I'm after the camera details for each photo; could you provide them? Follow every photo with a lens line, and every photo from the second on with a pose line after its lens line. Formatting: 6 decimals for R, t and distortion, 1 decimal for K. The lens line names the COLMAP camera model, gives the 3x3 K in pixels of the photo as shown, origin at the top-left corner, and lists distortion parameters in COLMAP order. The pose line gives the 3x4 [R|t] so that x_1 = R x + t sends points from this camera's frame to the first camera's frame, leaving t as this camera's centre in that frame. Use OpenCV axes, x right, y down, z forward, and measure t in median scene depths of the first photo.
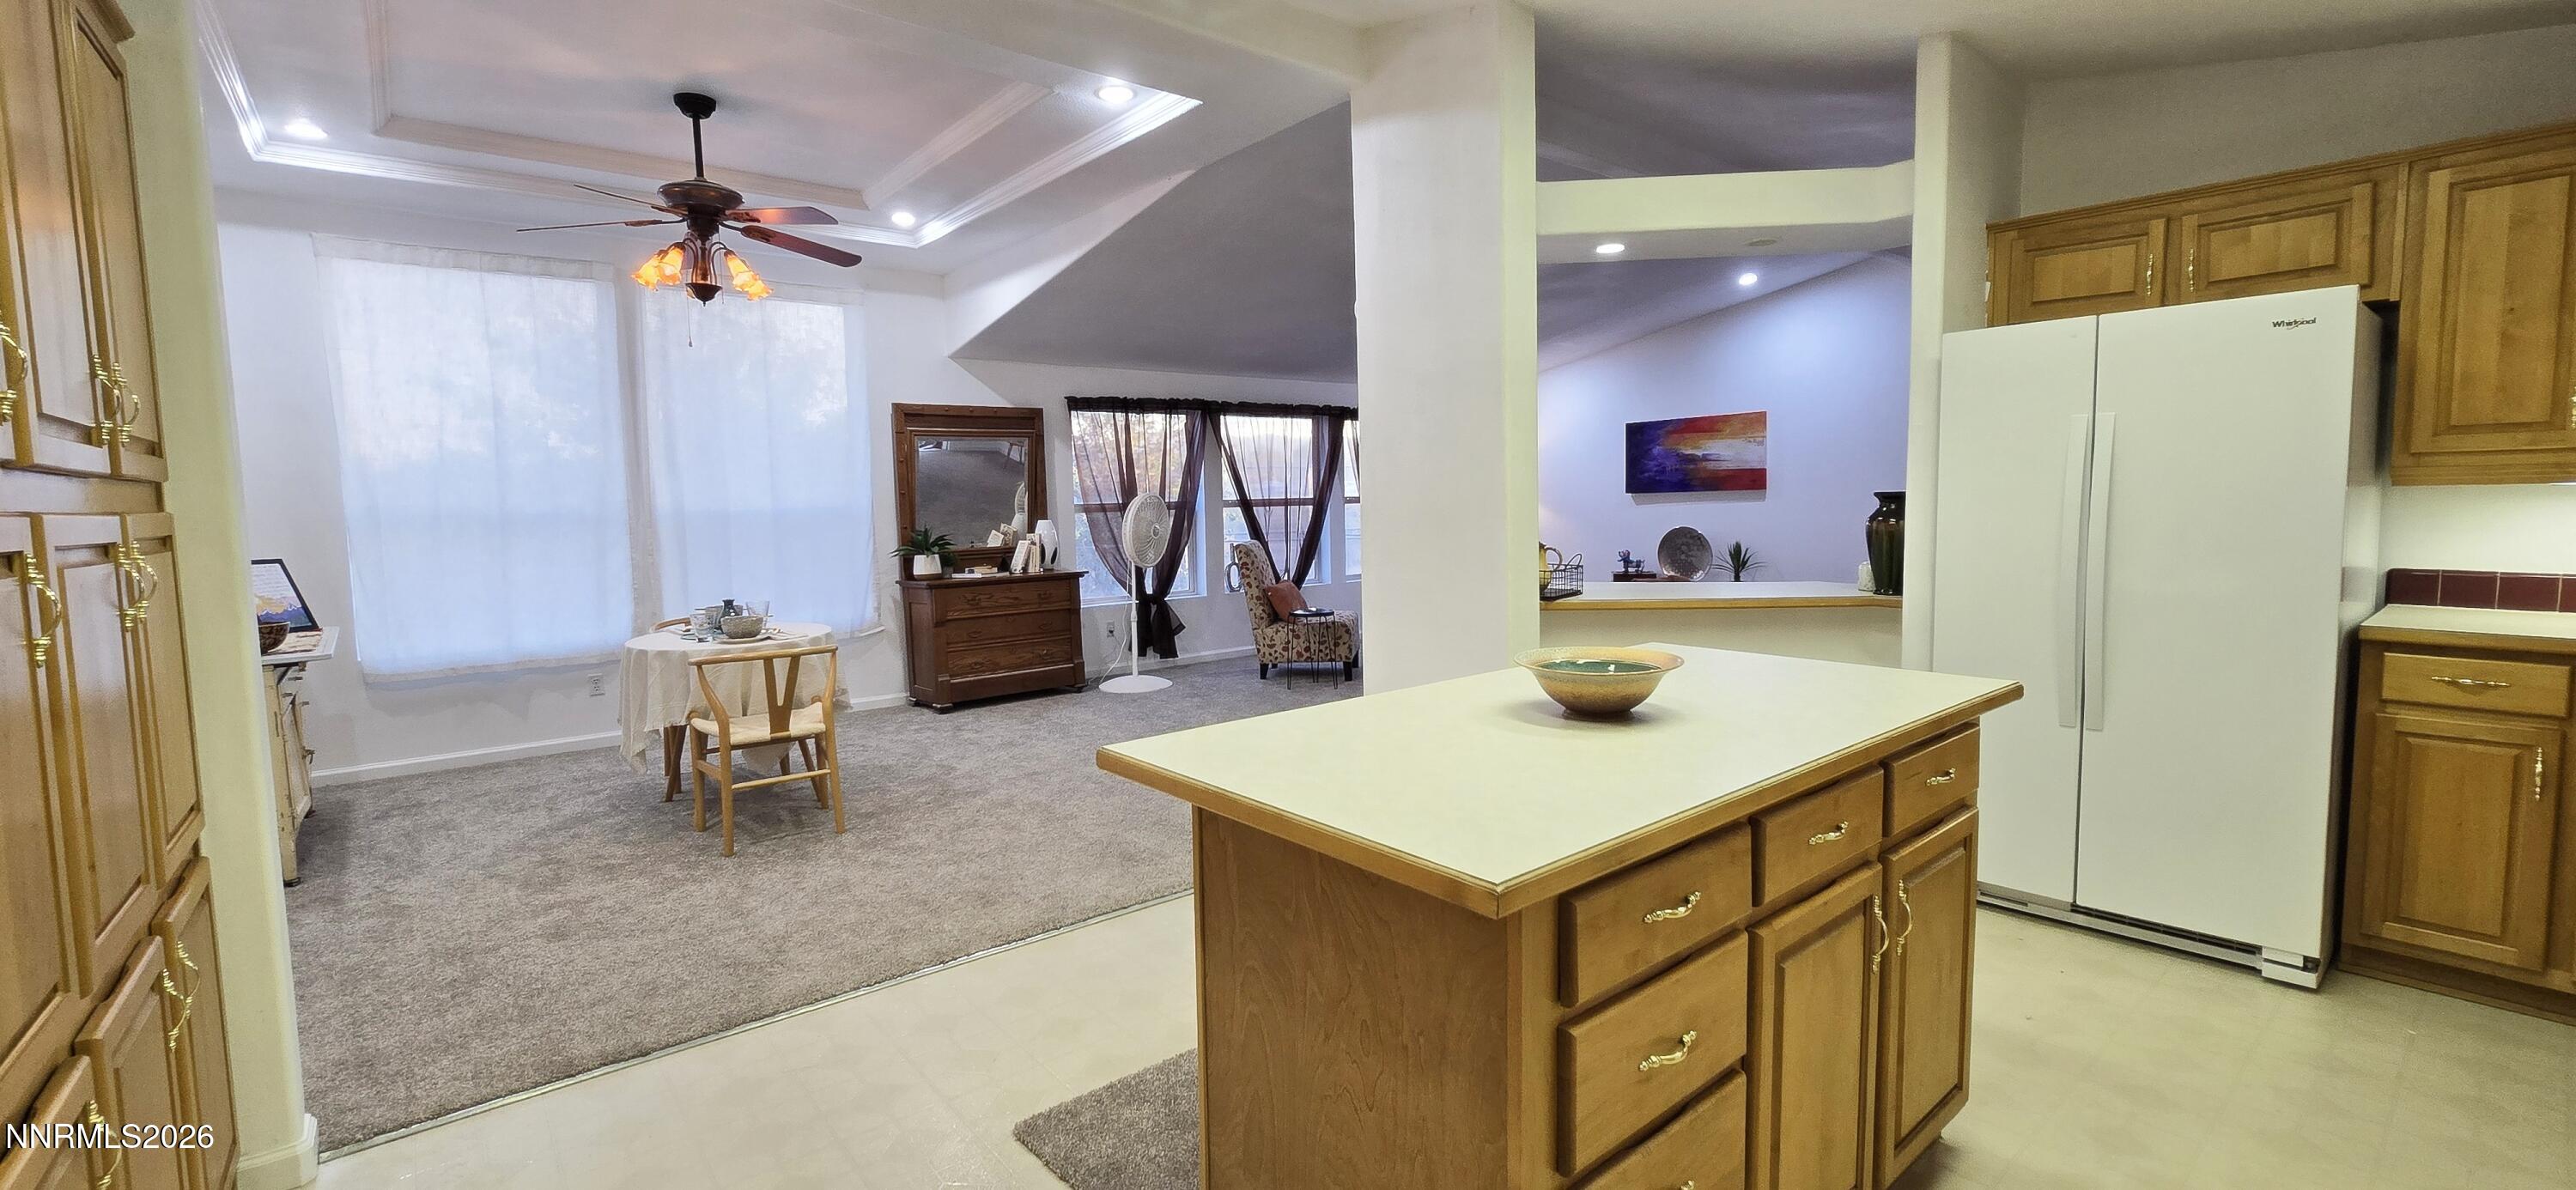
lens RADIAL K [[1051.1, 0, 1271.0], [0, 1051.1, 580.9], [0, 0, 1]] dist [-0.002212, -0.000118]
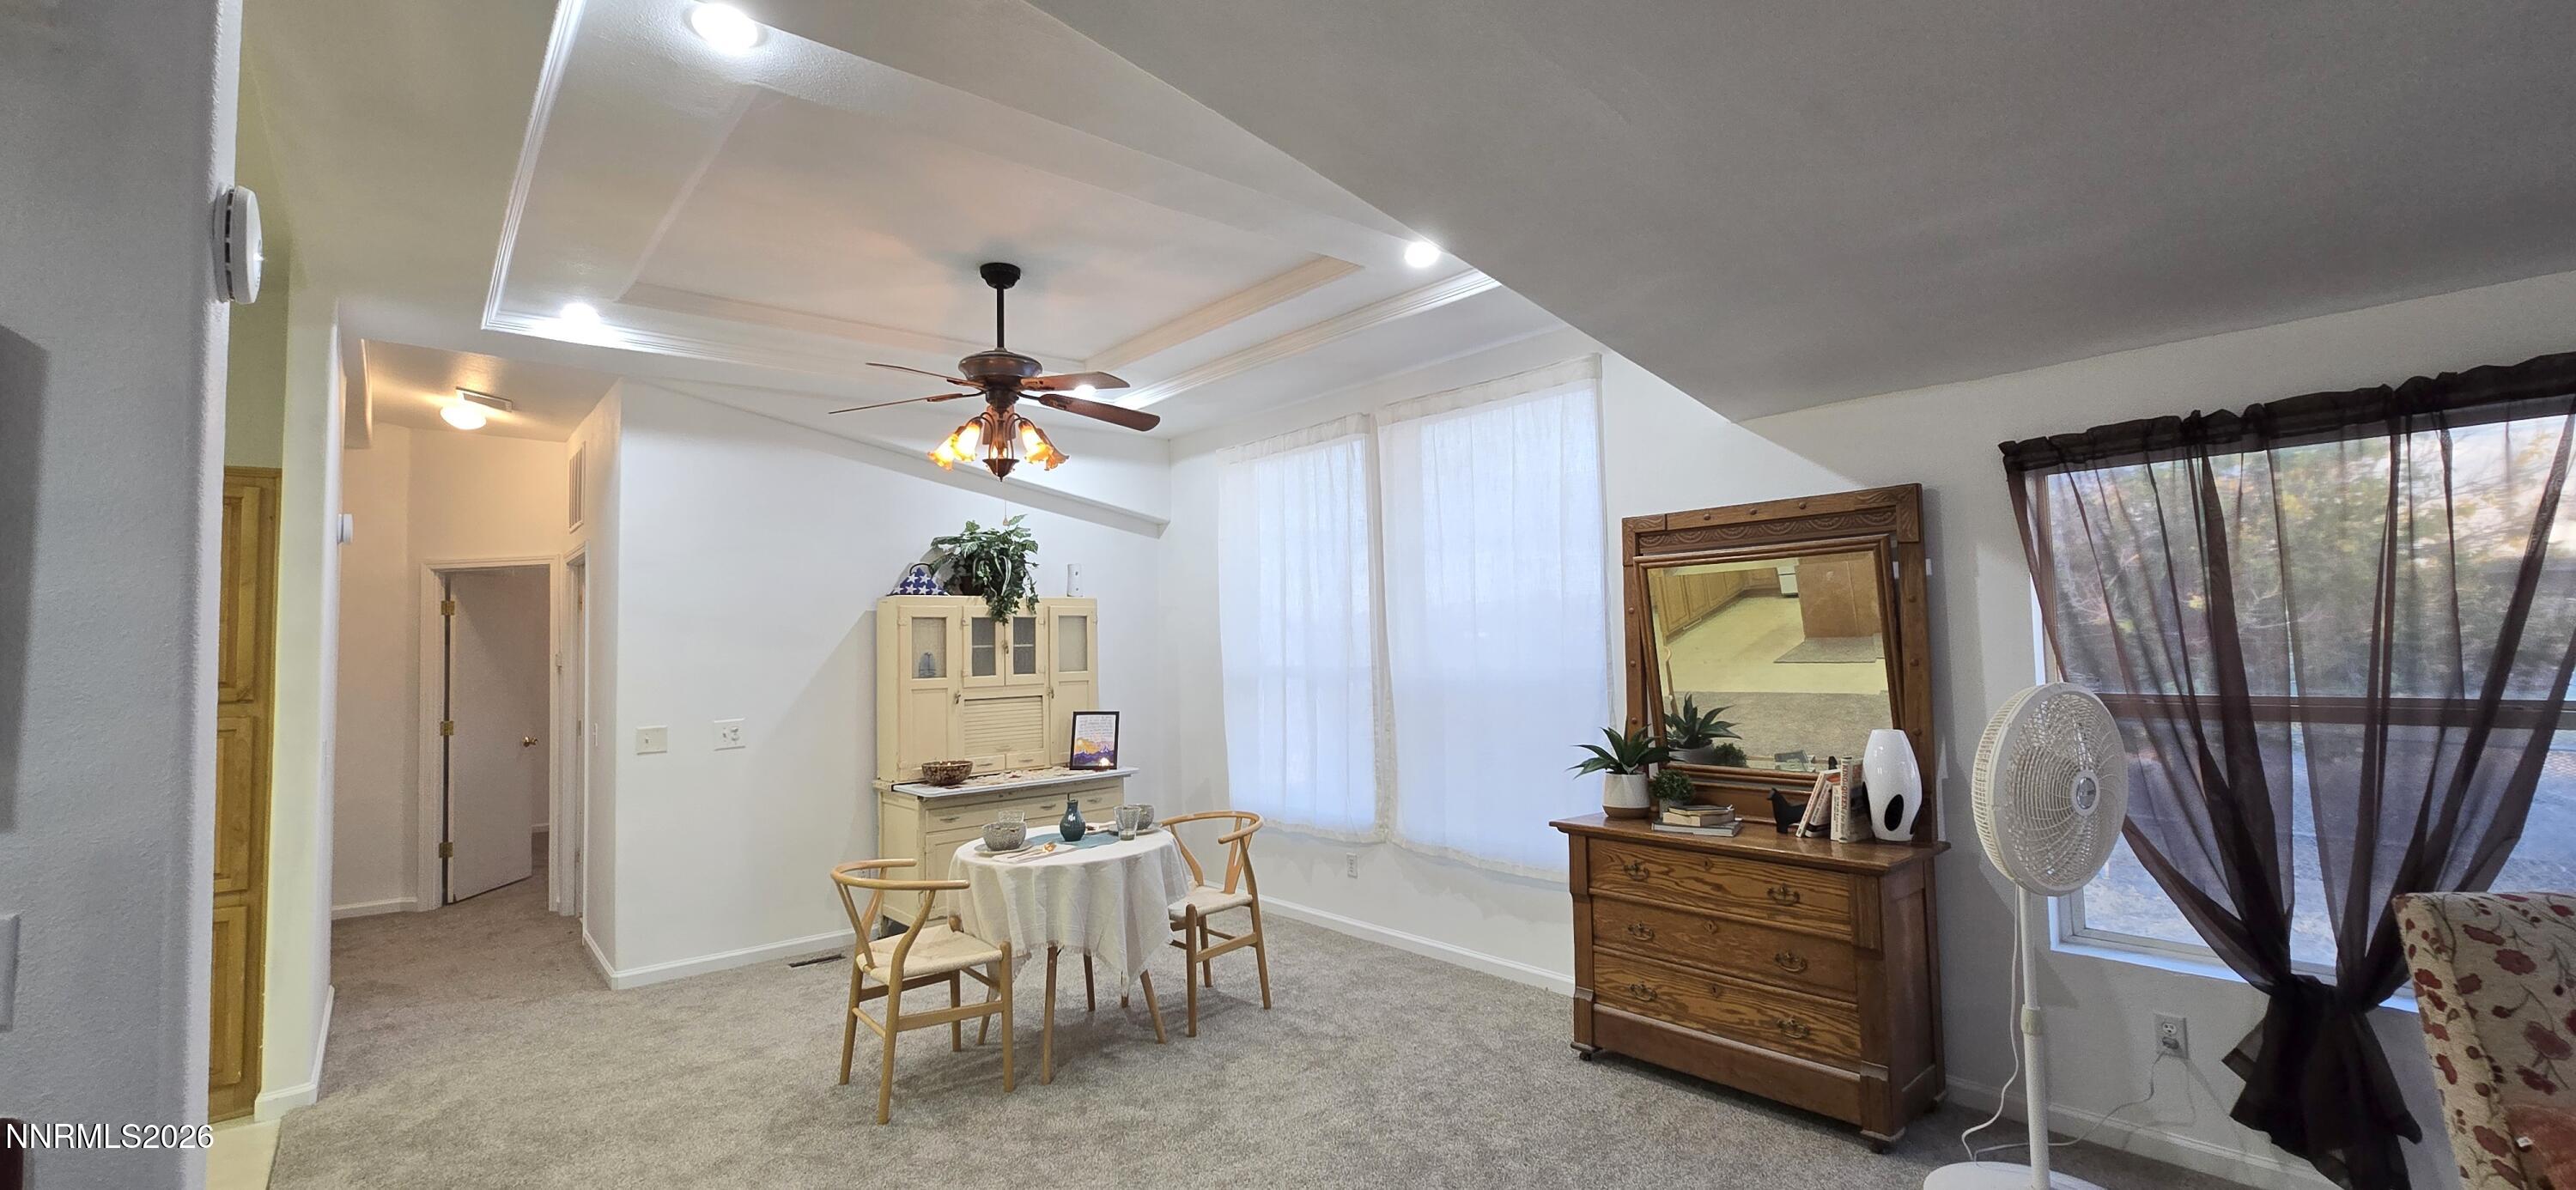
lens RADIAL K [[1051.1, 0, 1281.0], [0, 1051.1, 581.5], [0, 0, 1]] dist [-0.002212, -0.000118]
pose [[0.026287, -0.037429, -0.998953, 0.236306], [-0.057193, 0.997606, -0.038884, -0.090142], [0.998017, 0.058156, 0.024083, 0.727463]]
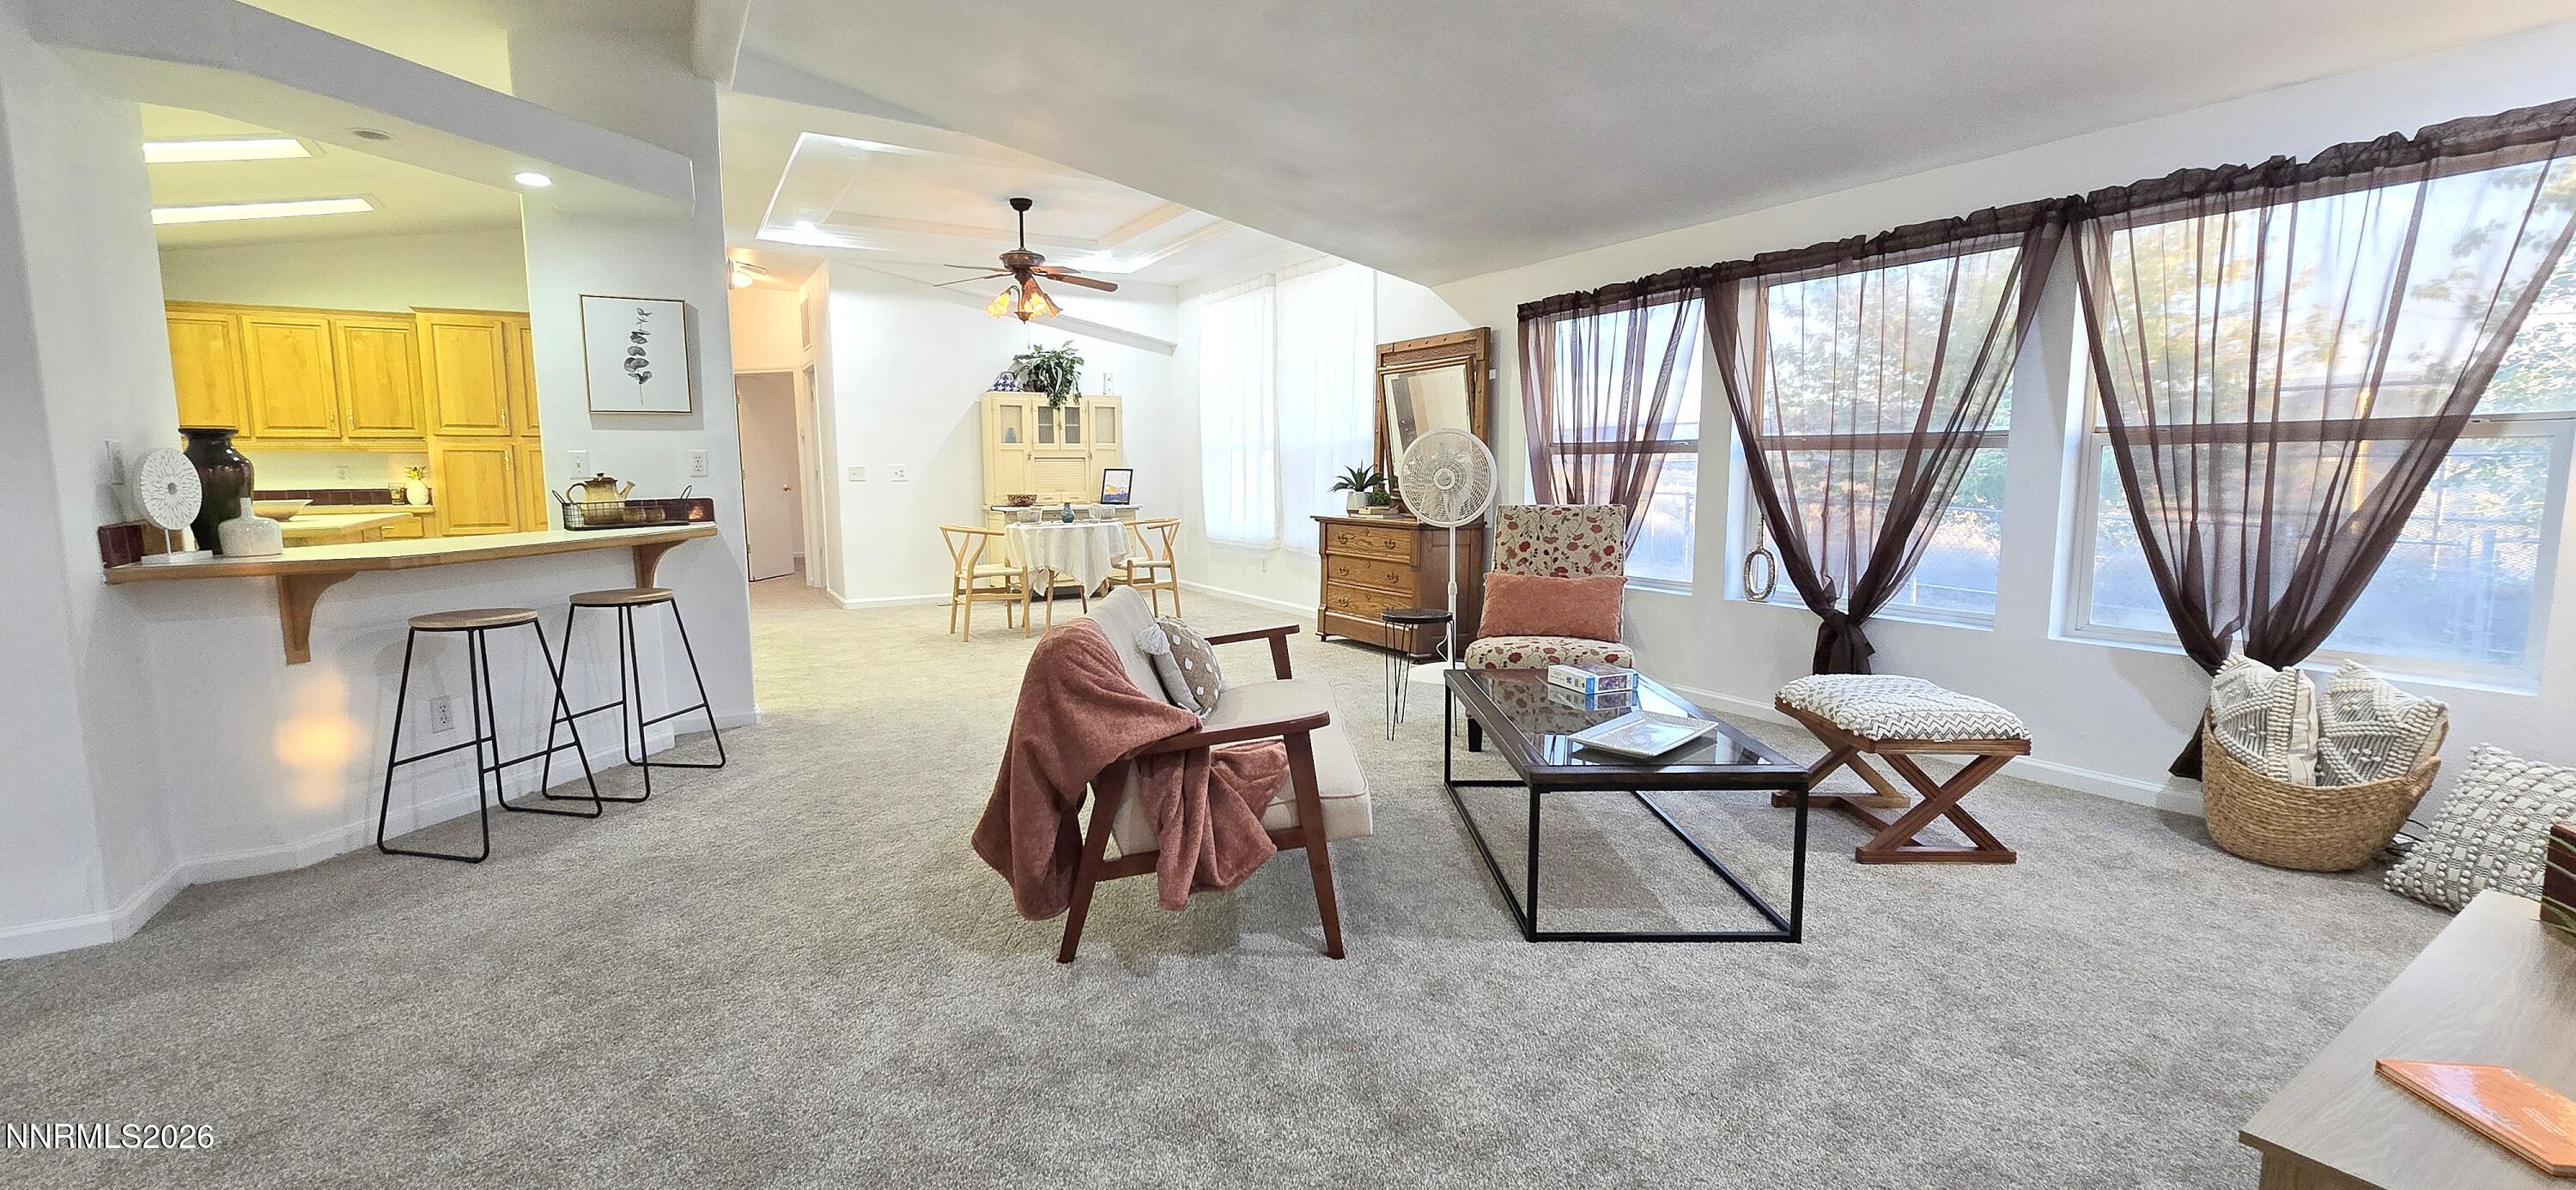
lens RADIAL K [[1051.1, 0, 1275.1], [0, 1051.1, 579.7], [0, 0, 1]] dist [-0.002212, -0.000118]
pose [[-0.141255, 0.132300, -0.981093, 0.662864], [-0.070952, 0.987128, 0.143330, -0.076164], [0.987427, 0.089857, -0.130050, 0.978416]]
